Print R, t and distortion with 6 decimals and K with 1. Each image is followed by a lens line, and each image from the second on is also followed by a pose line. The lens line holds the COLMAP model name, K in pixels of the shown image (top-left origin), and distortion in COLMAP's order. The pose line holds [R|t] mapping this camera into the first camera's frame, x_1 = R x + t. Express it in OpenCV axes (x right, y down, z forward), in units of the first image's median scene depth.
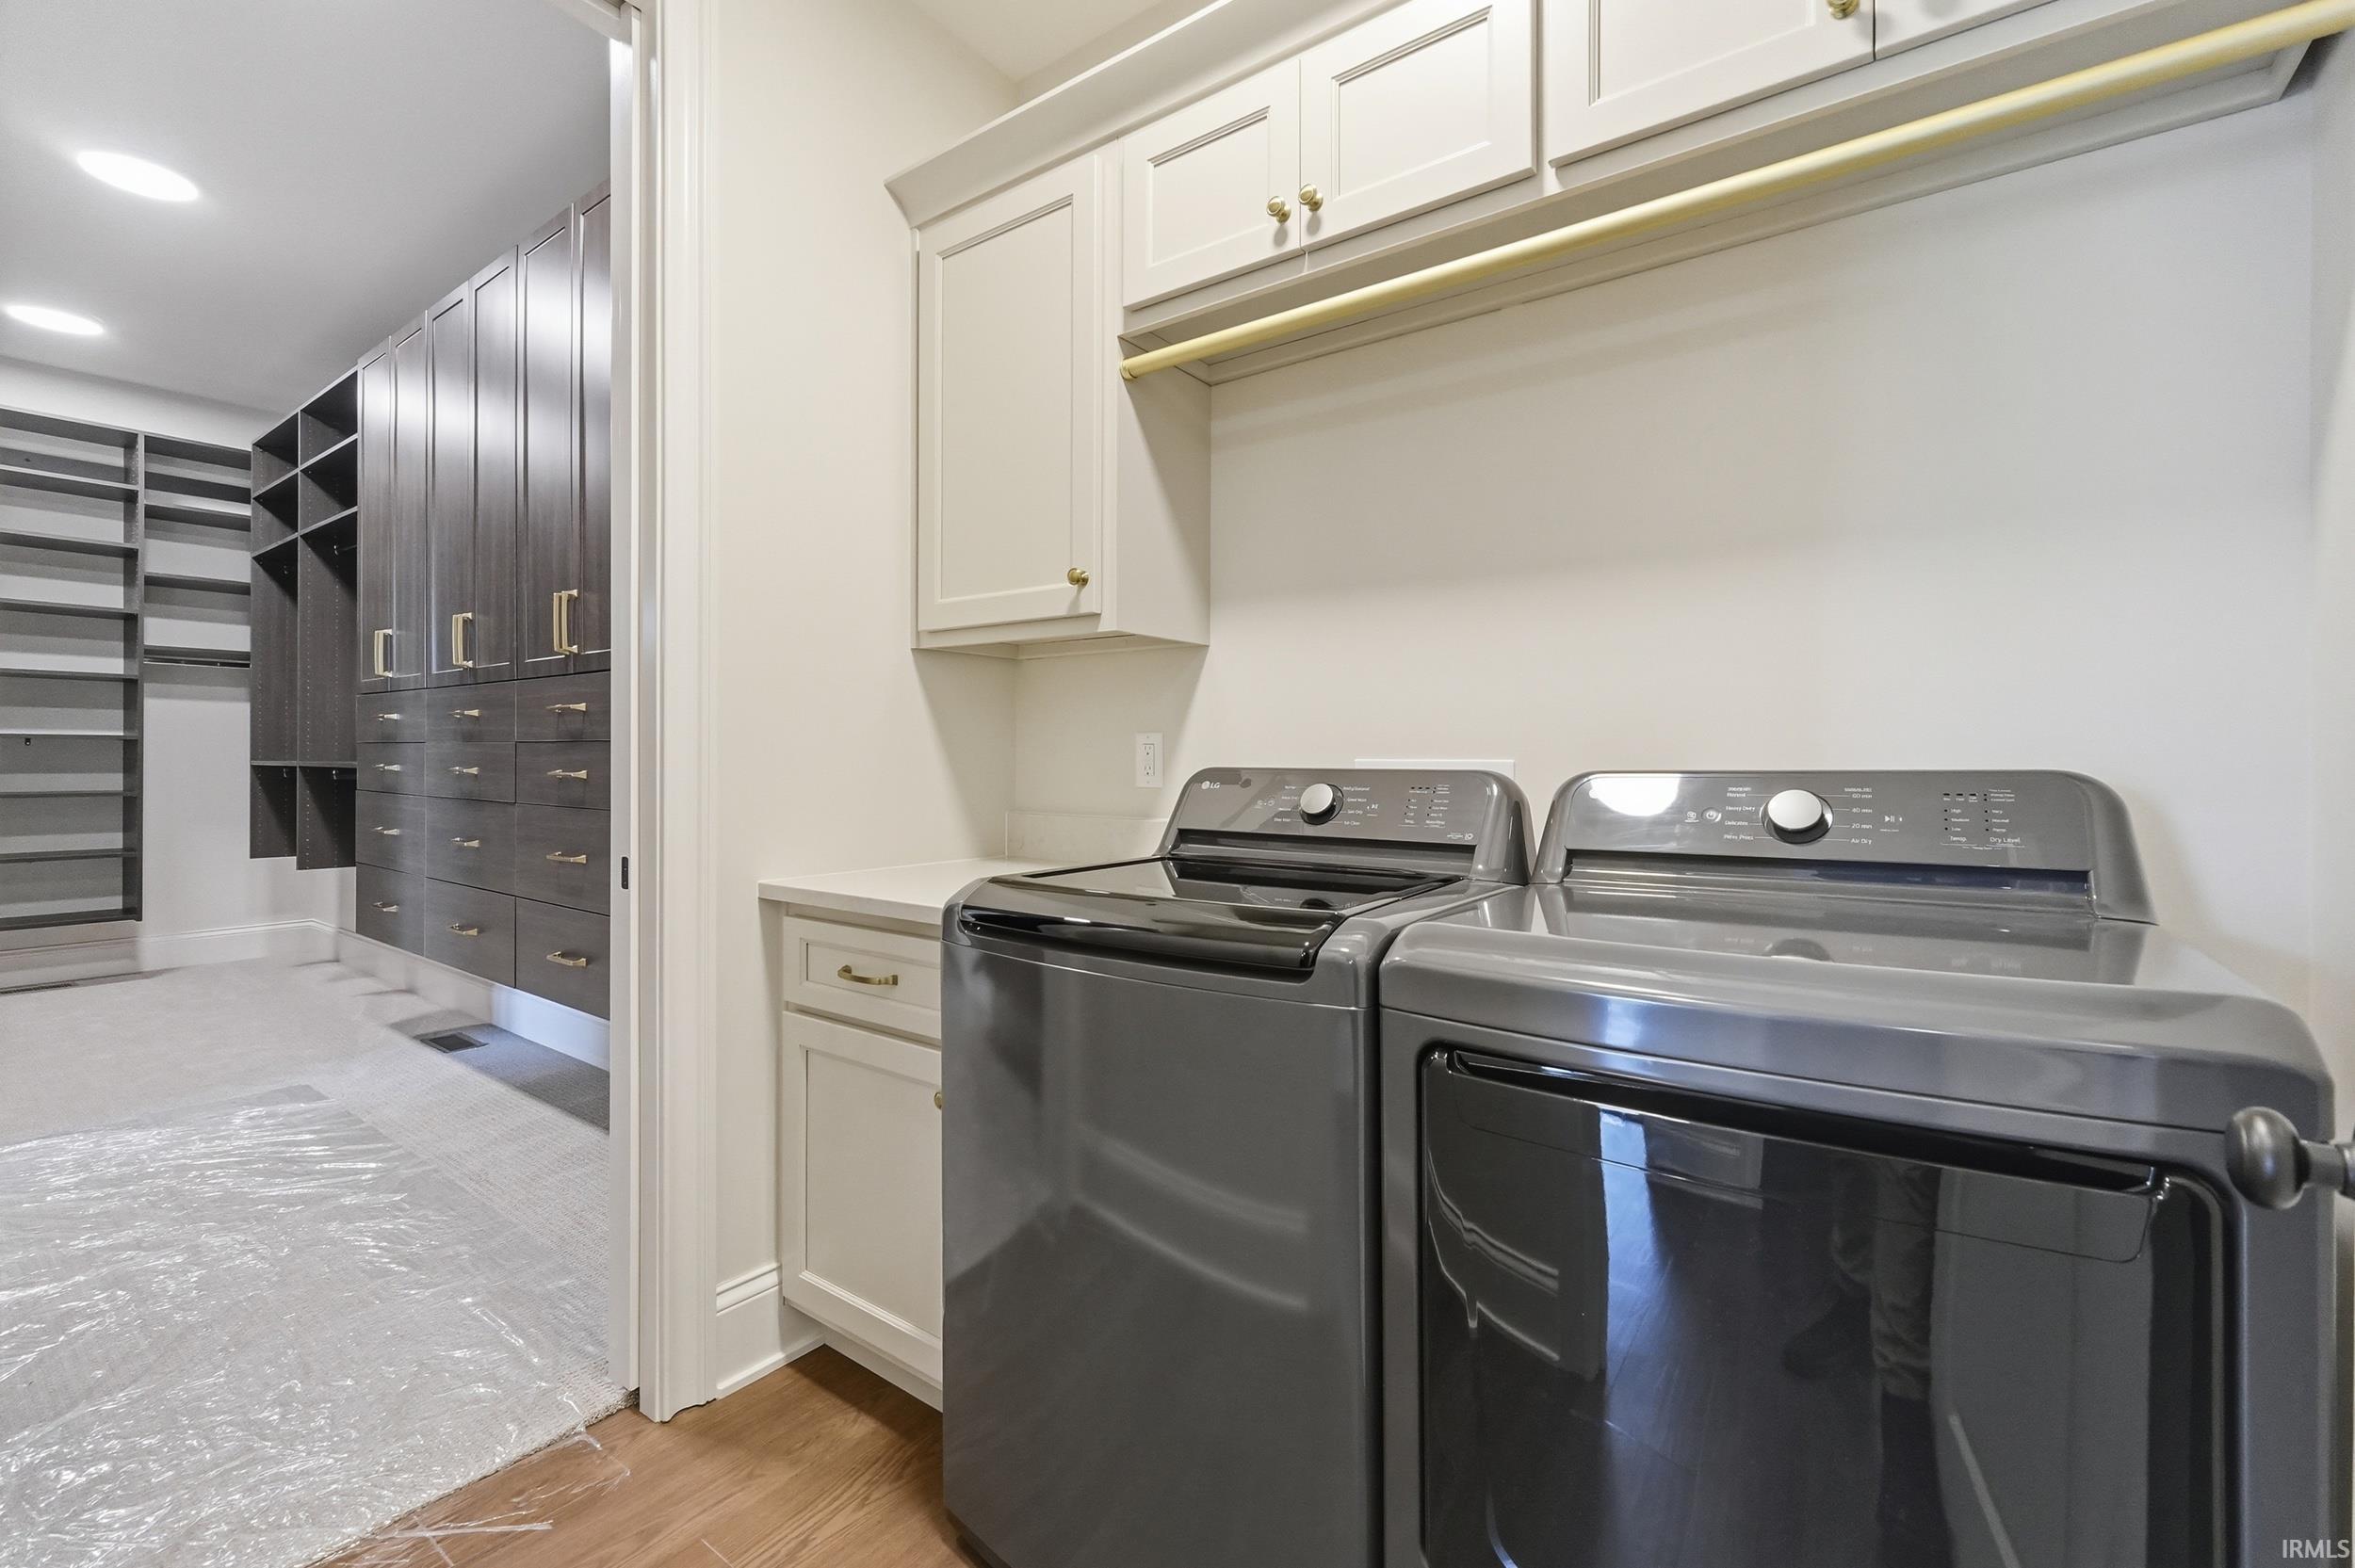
lens RADIAL K [[1003.1, 0, 1212.3], [0, 1003.1, 753.5], [0, 0, 1]] dist [-0.004399, -0.000383]
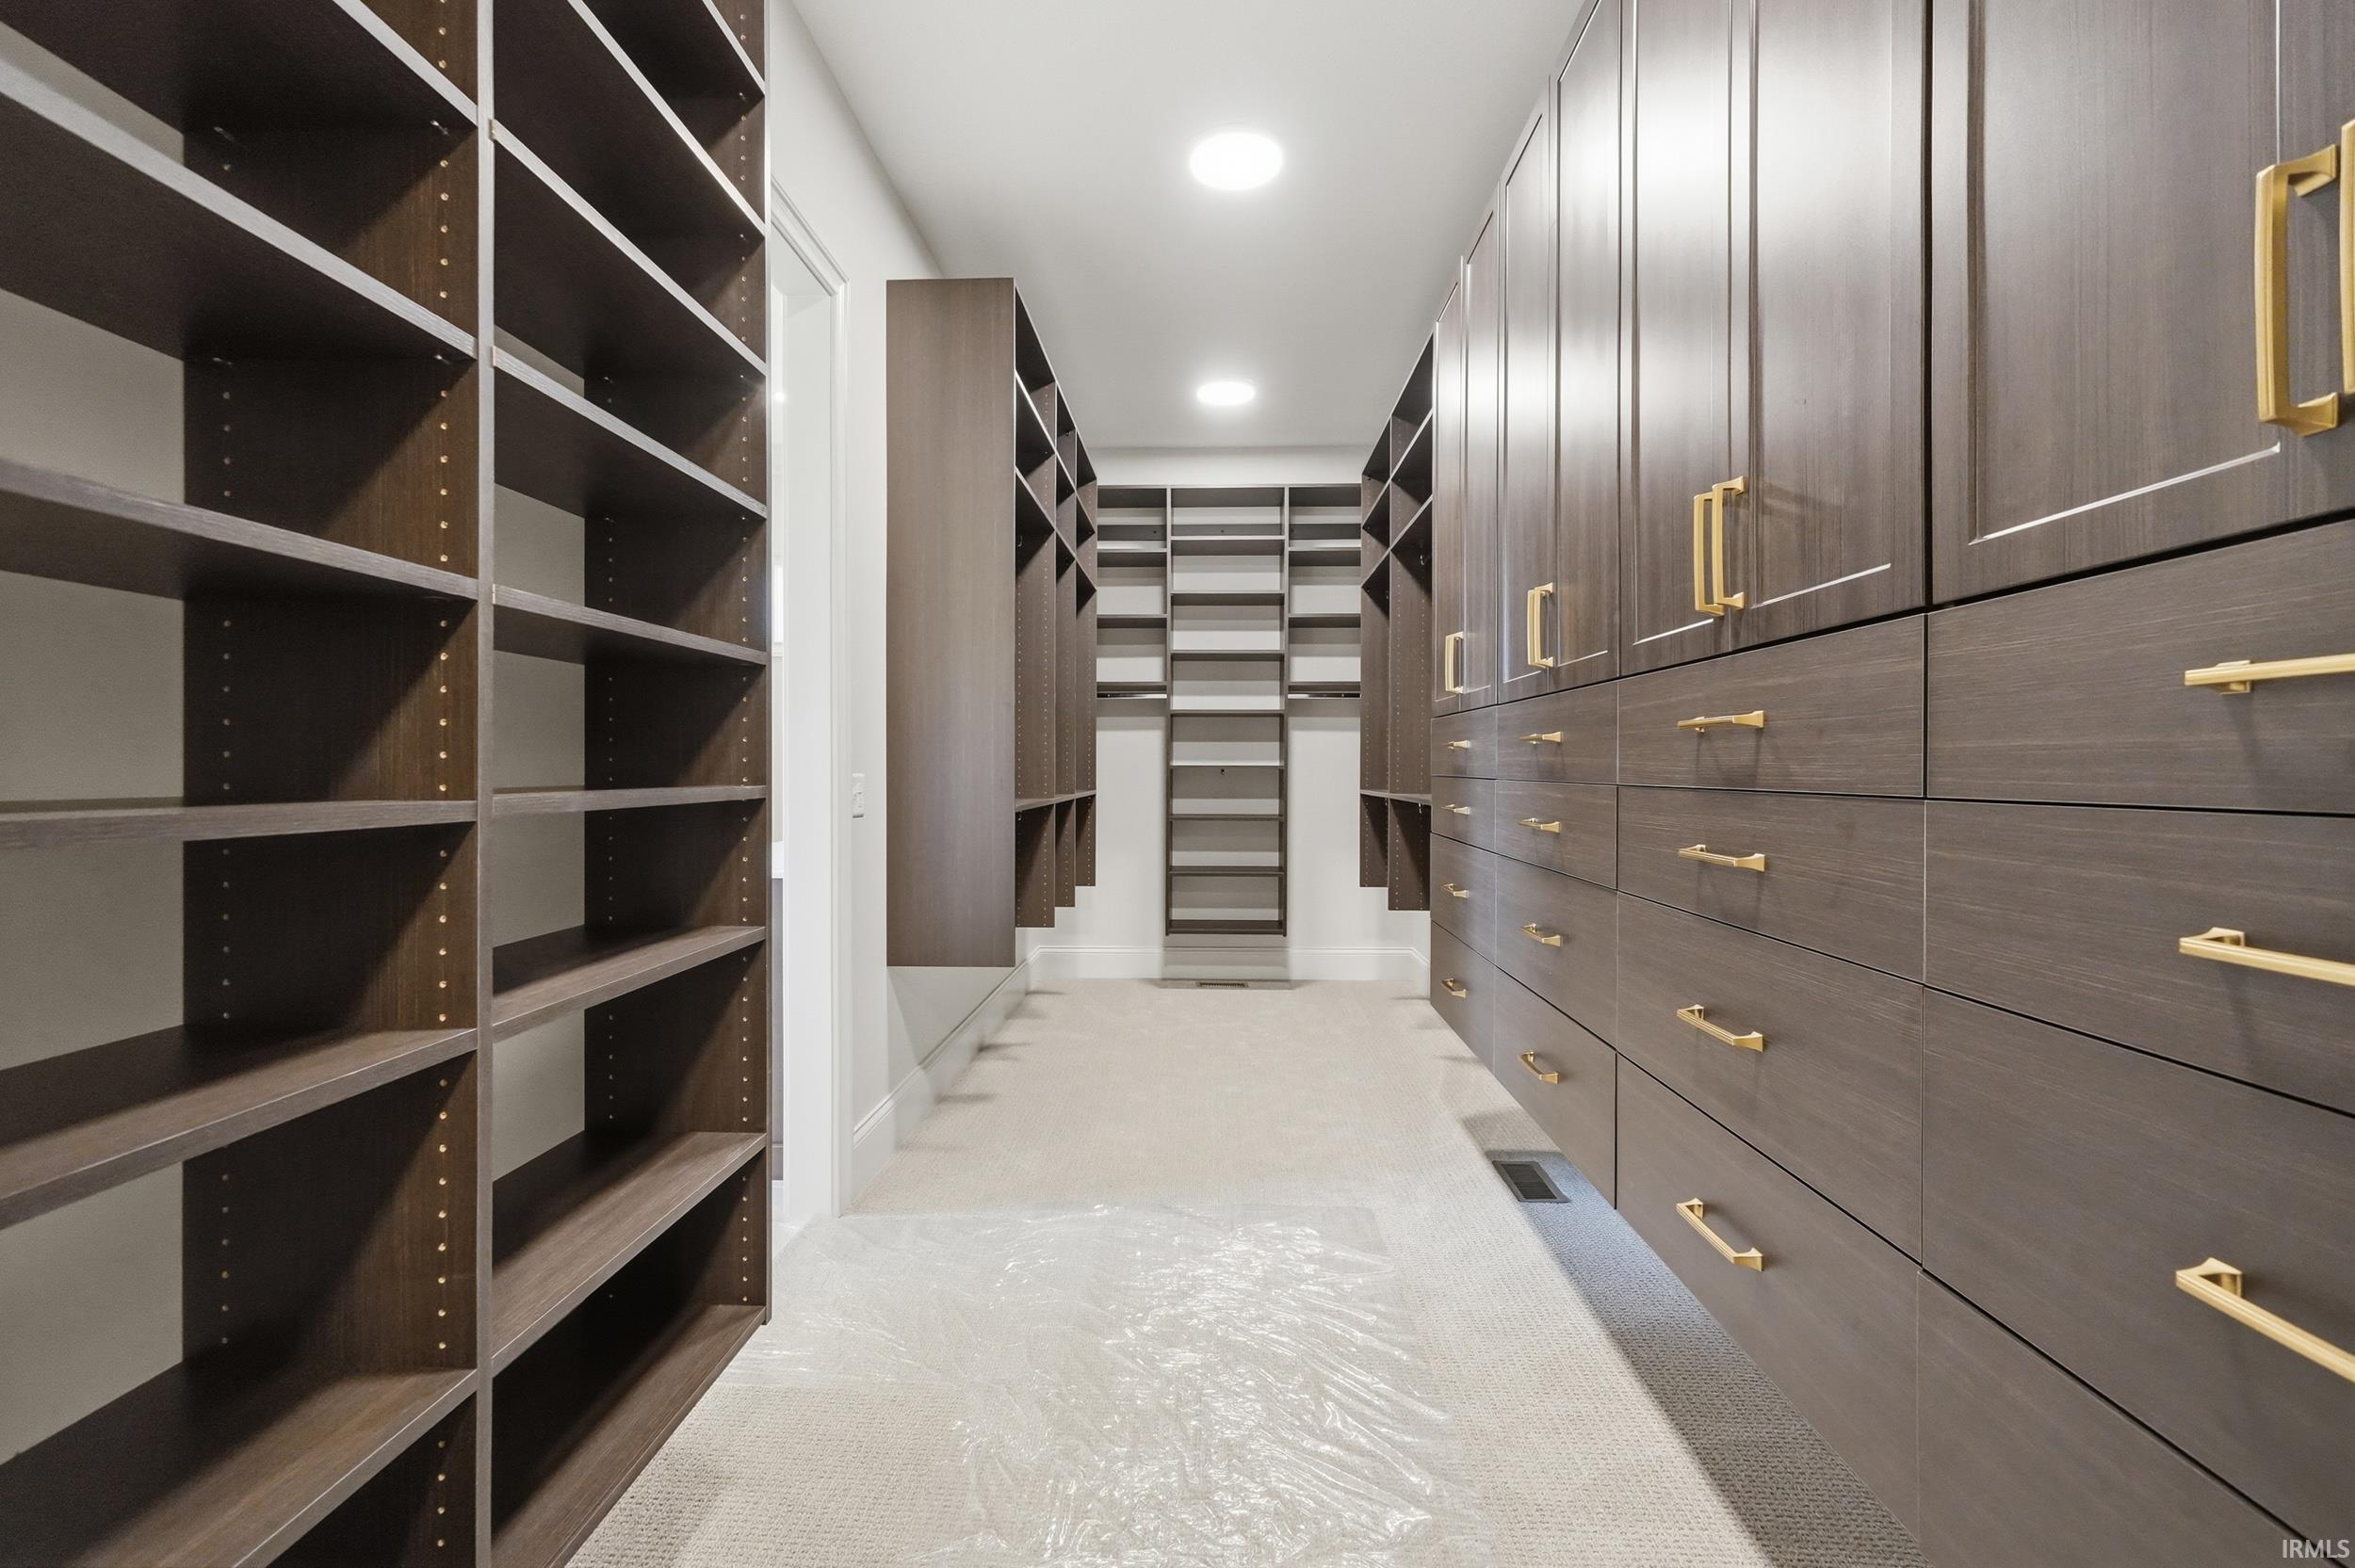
lens RADIAL K [[1003.1, 0, 1180.5], [0, 1003.1, 772.4], [0, 0, 1]] dist [-0.004399, -0.000383]
pose [[0.550873, 0.001757, -0.834587, -0.242400], [0.000631, 0.999997, 0.002521, -0.014156], [0.834589, -0.001916, 0.550870, 0.323437]]
